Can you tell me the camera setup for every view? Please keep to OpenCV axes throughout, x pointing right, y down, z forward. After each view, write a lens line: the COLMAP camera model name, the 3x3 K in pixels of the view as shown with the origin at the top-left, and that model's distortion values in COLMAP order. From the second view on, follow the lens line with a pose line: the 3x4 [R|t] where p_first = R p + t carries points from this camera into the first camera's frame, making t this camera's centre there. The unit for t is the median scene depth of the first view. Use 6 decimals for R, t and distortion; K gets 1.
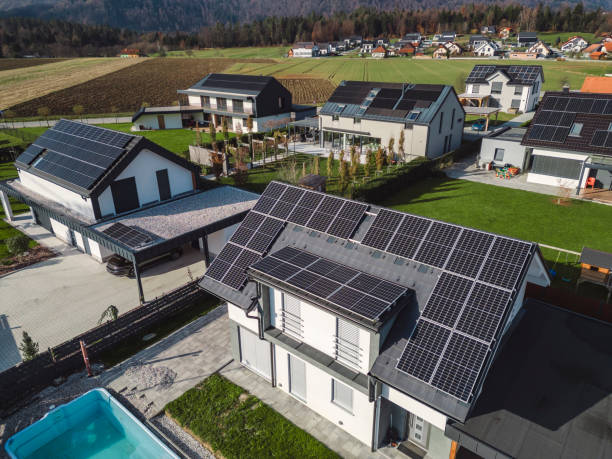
lens RADIAL K [[424.1, 0, 306.6], [0, 424.1, 227.5], [0, 0, 1]] dist [0.062854, -0.043616]
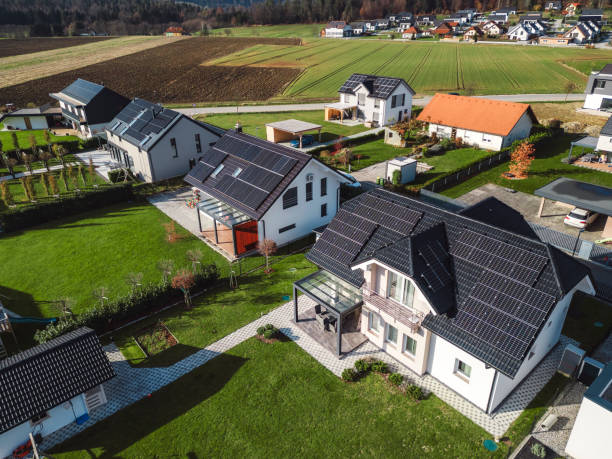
lens RADIAL K [[424.1, 0, 307.5], [0, 424.1, 229.0], [0, 0, 1]] dist [0.062854, -0.043616]
pose [[0.985215, 0.077135, -0.152979, 0.110072], [-0.068078, 0.995651, 0.063590, -0.017662], [0.157219, -0.052236, 0.986181, -0.002845]]
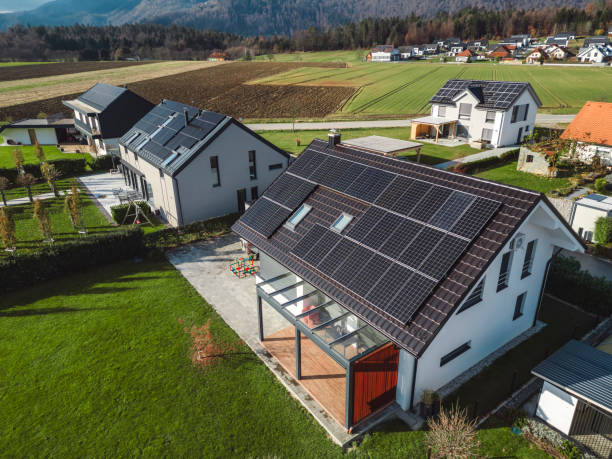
lens RADIAL K [[424.1, 0, 308.2], [0, 424.1, 228.1], [0, 0, 1]] dist [0.062854, -0.043616]
pose [[0.968971, 0.098407, -0.226742, 0.082067], [-0.099382, 0.995024, 0.007141, -0.023361], [0.226317, 0.015615, 0.973929, 0.050989]]
